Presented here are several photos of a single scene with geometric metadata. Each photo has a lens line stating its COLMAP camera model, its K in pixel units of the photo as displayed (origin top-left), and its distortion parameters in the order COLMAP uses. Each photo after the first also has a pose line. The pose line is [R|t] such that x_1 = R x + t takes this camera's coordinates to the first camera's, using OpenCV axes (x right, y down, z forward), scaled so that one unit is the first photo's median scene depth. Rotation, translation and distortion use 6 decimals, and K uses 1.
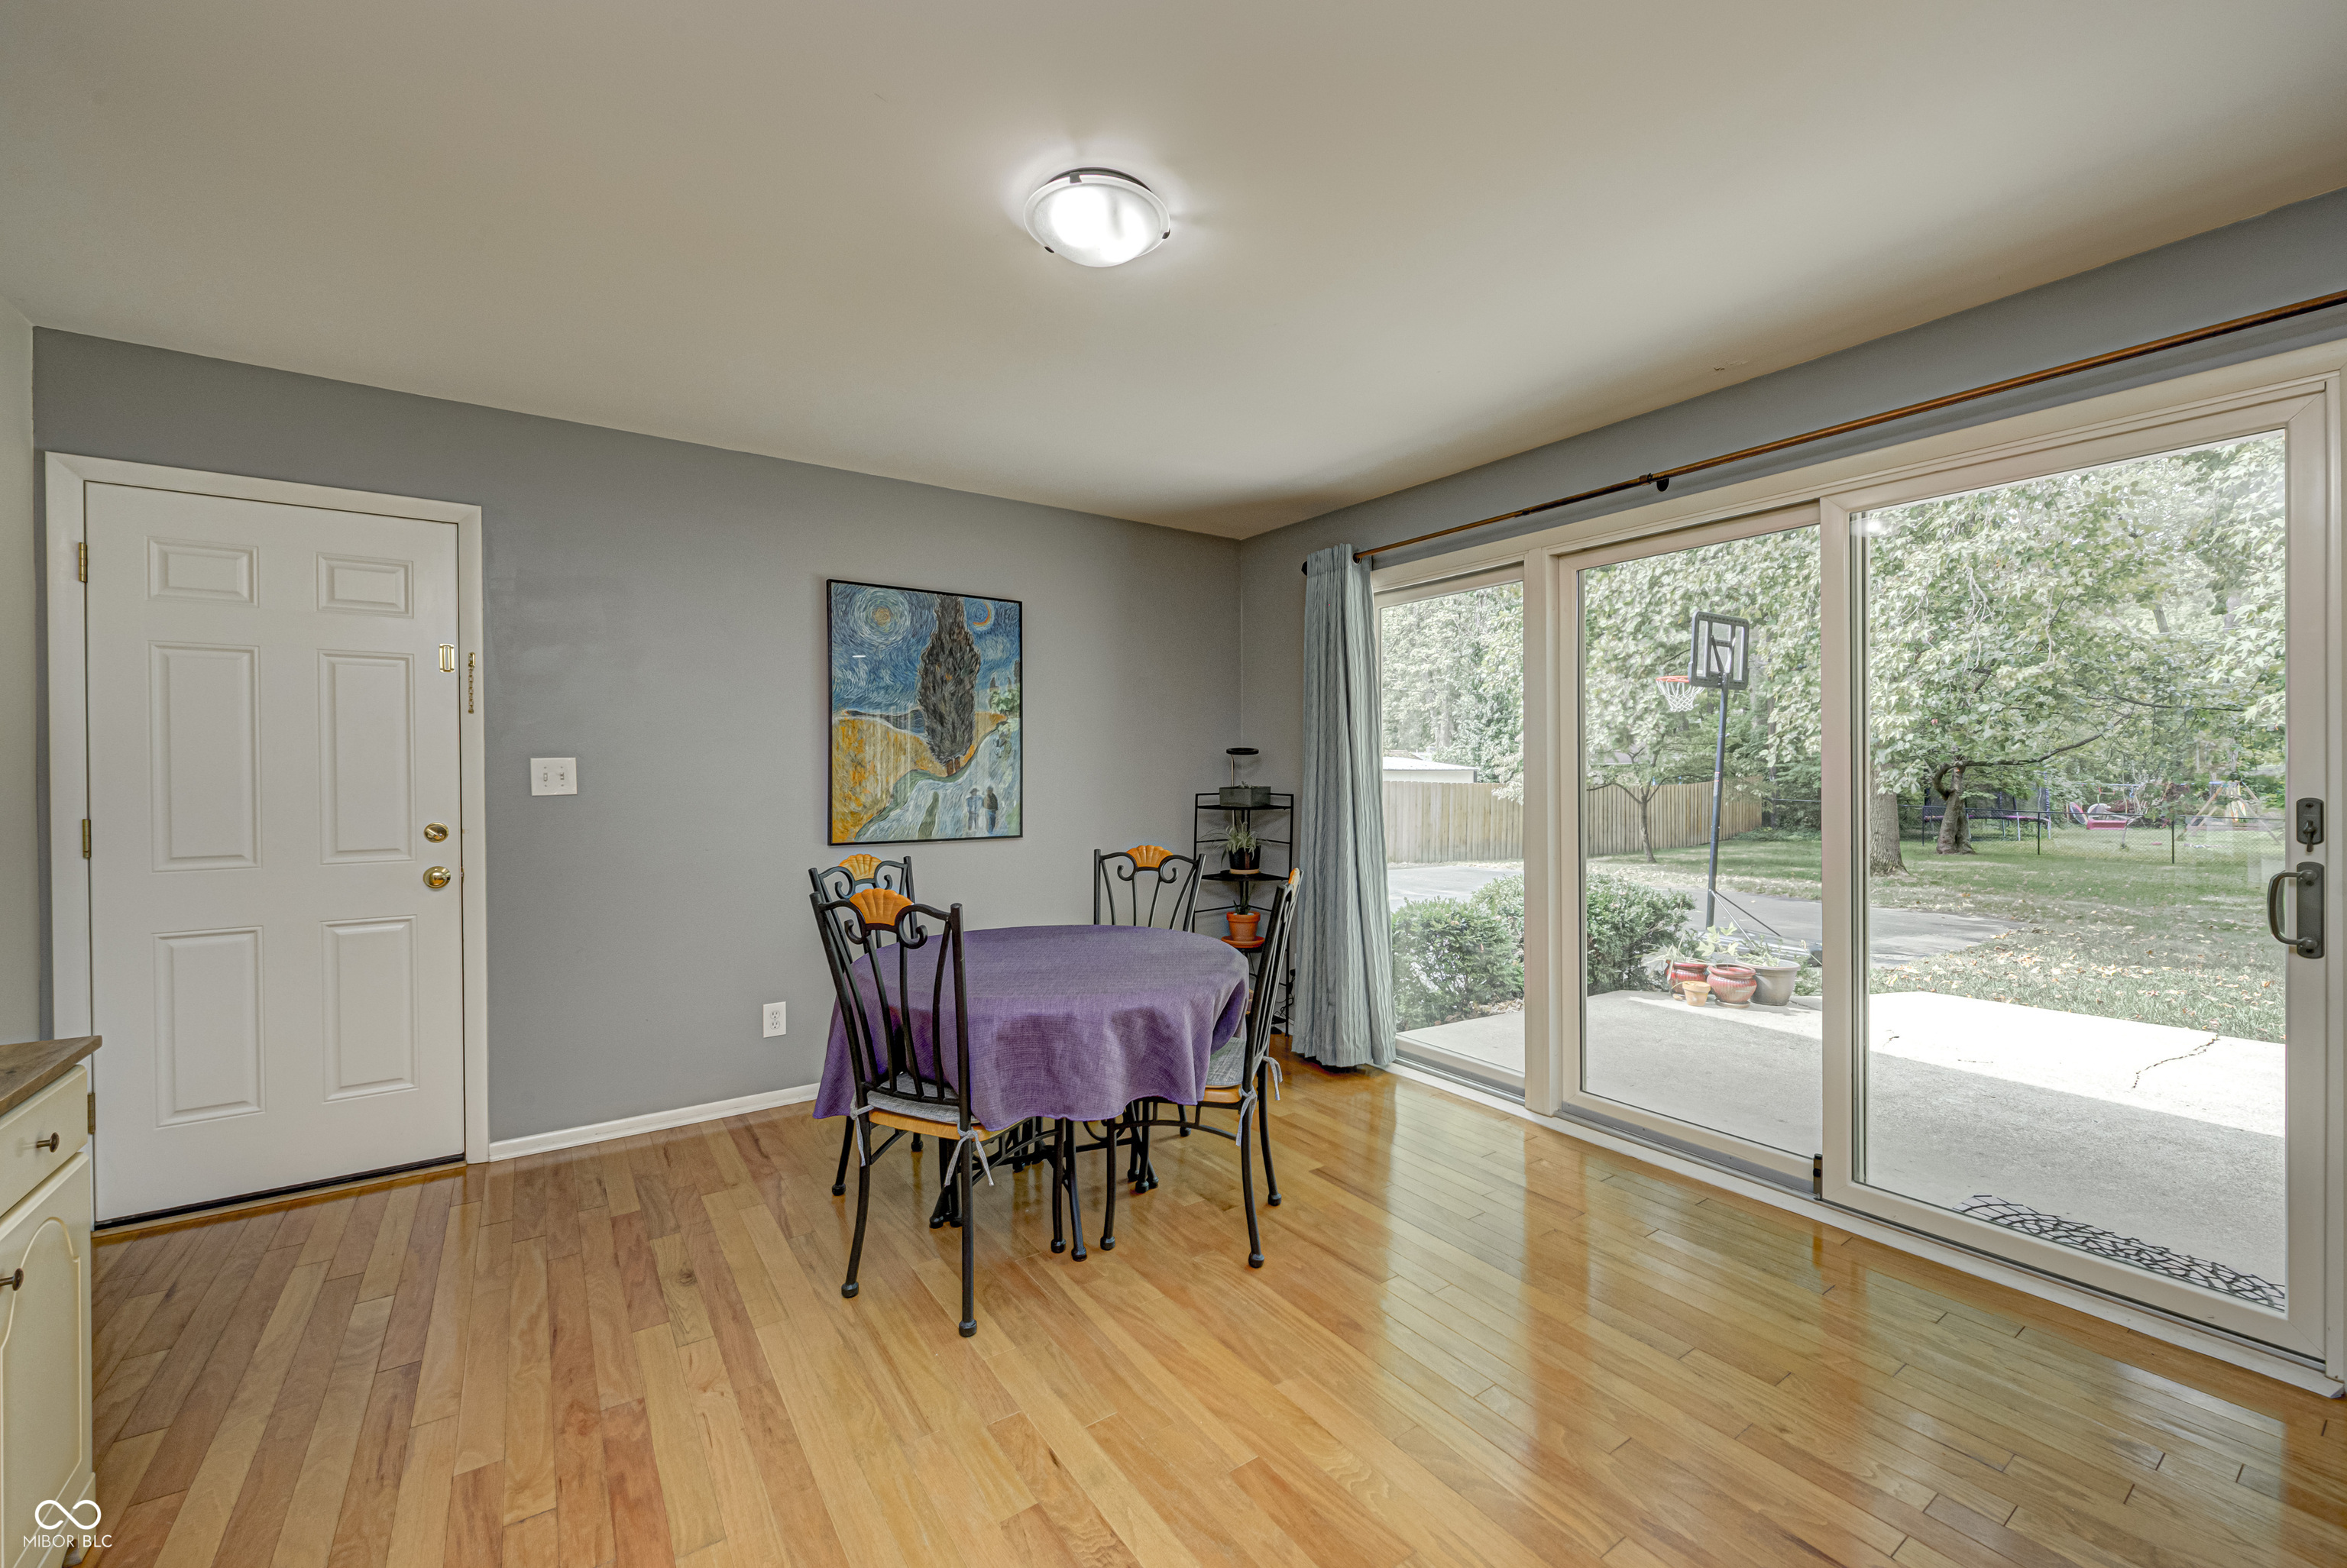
lens RADIAL K [[938.3, 0, 1175.0], [0, 938.3, 788.1], [0, 0, 1]] dist [0.000890, -0.000128]
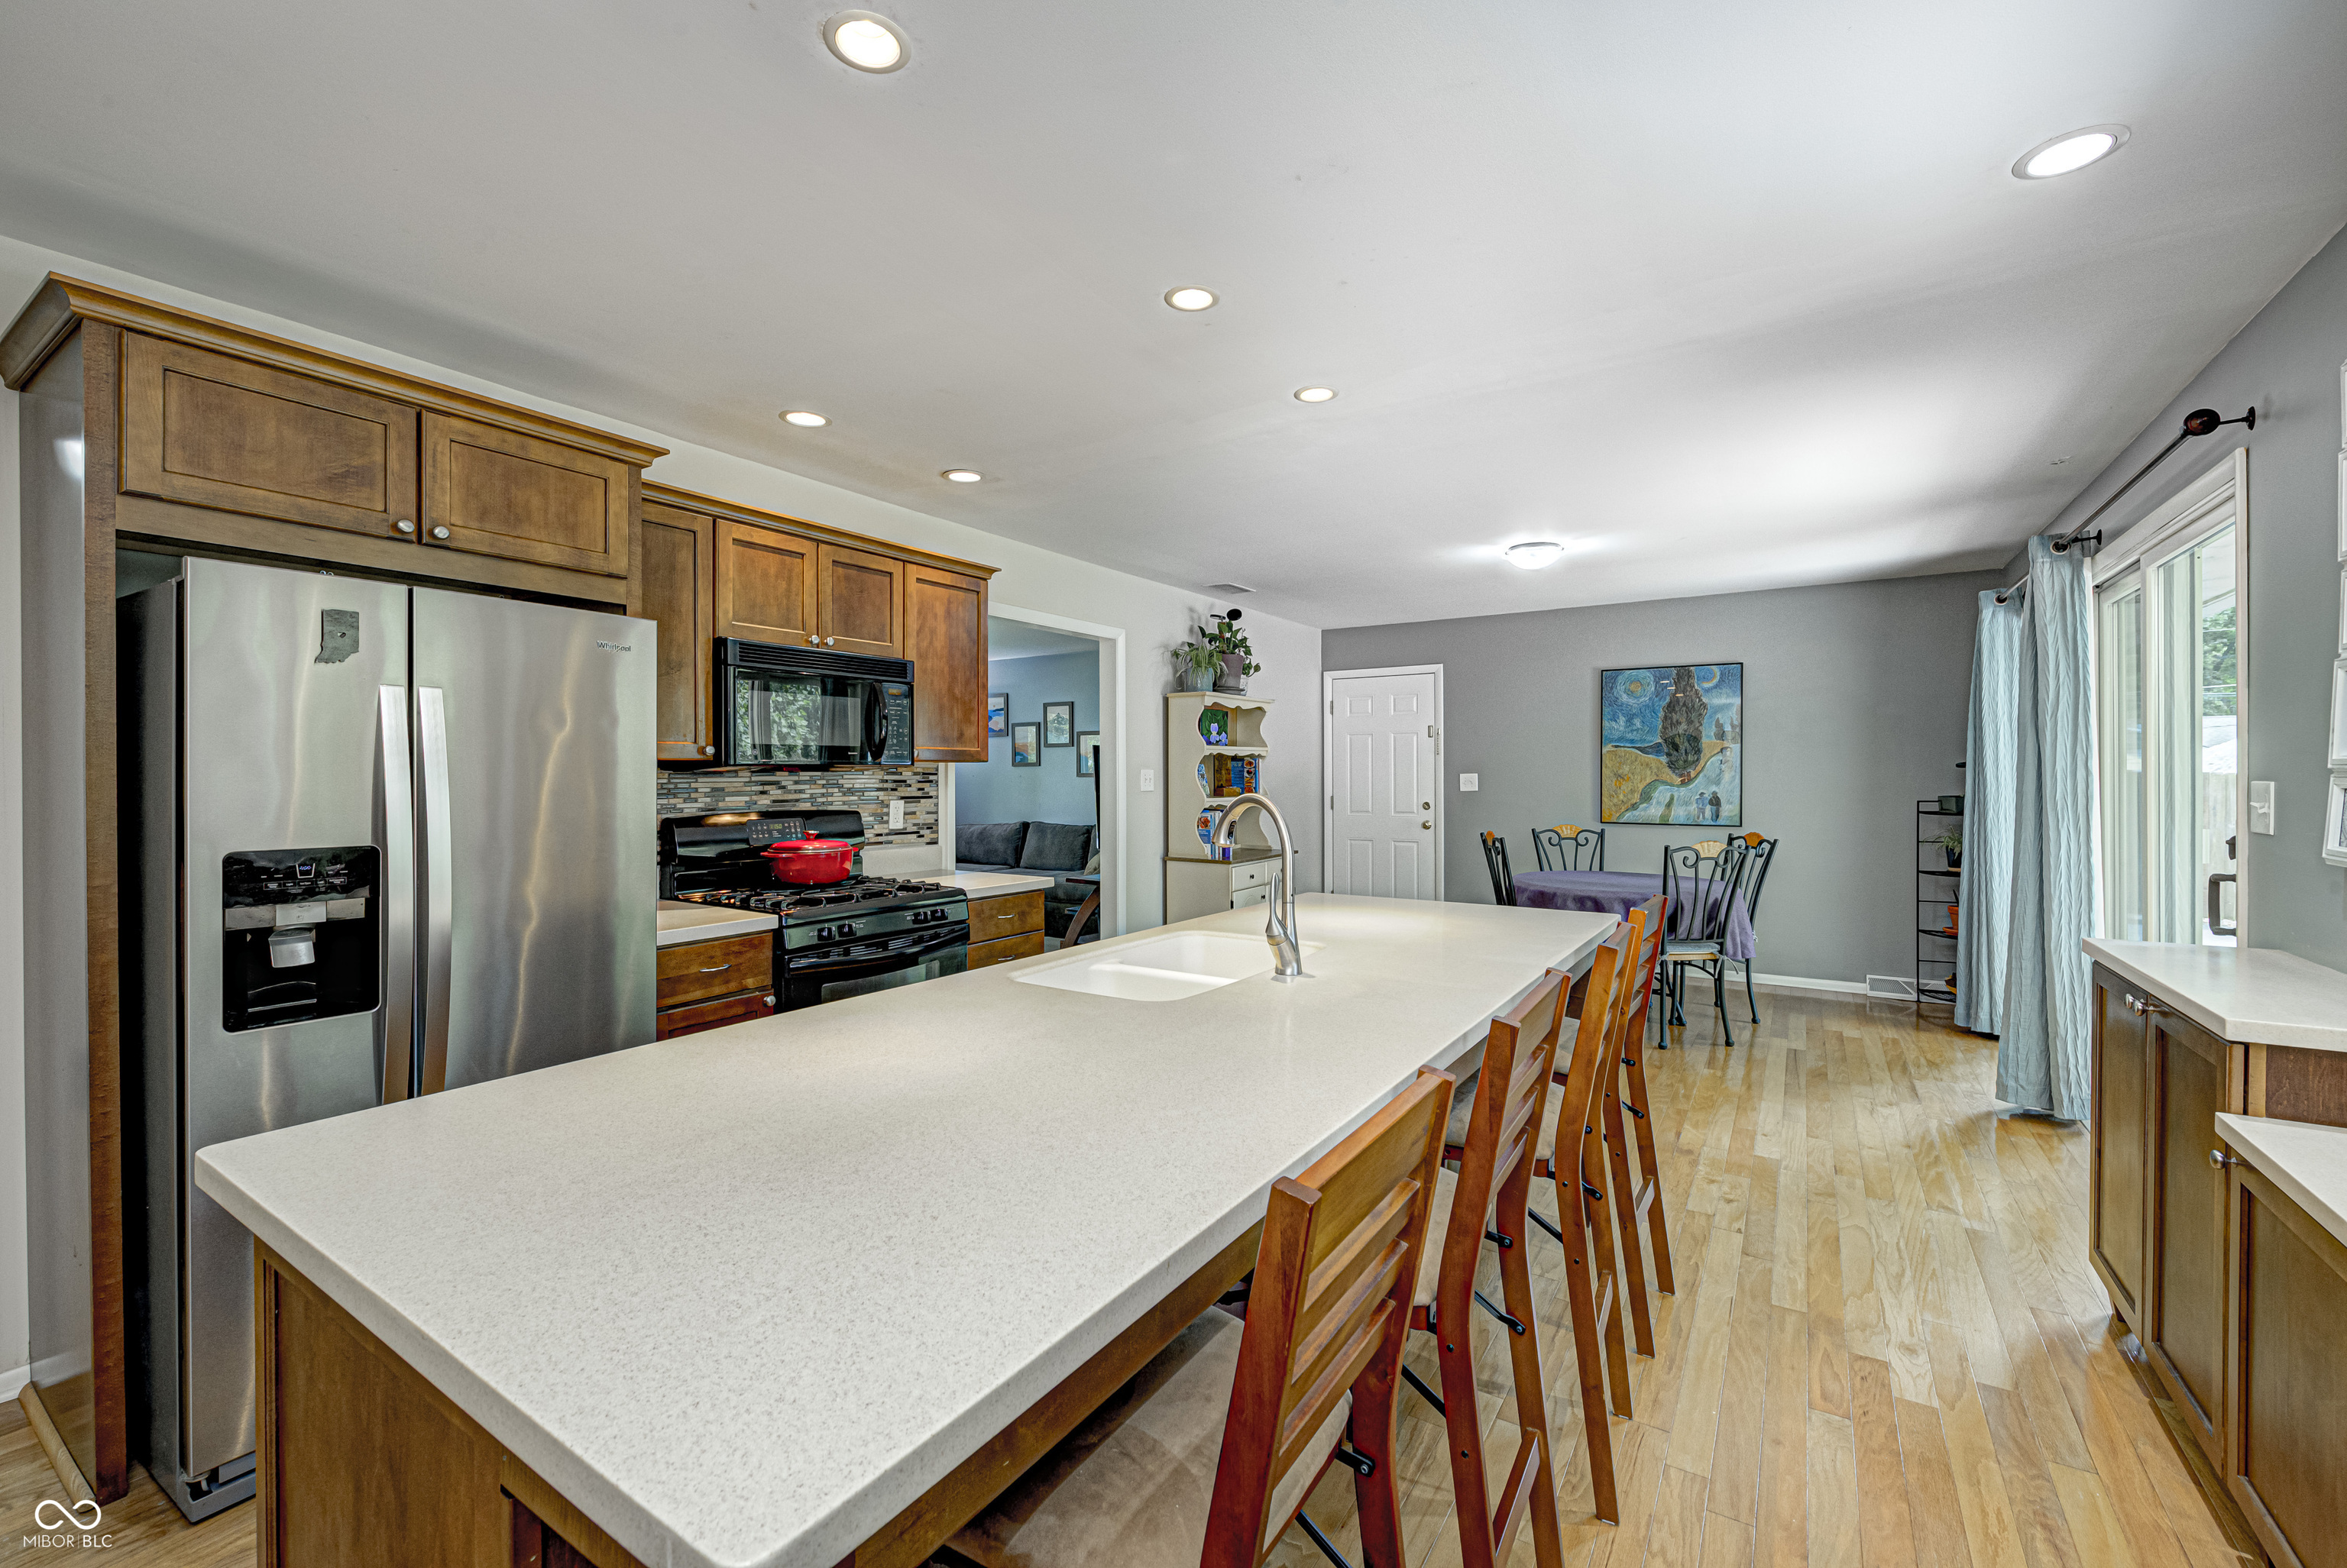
lens RADIAL K [[961.7, 0, 1173.5], [0, 961.7, 771.6], [0, 0, 1]] dist [0.000509, 0.000027]
pose [[0.380353, 0.010418, -0.924783, 0.922322], [-0.003412, 0.999946, 0.009861, -0.046569], [0.924835, -0.000595, 0.380368, -0.387067]]
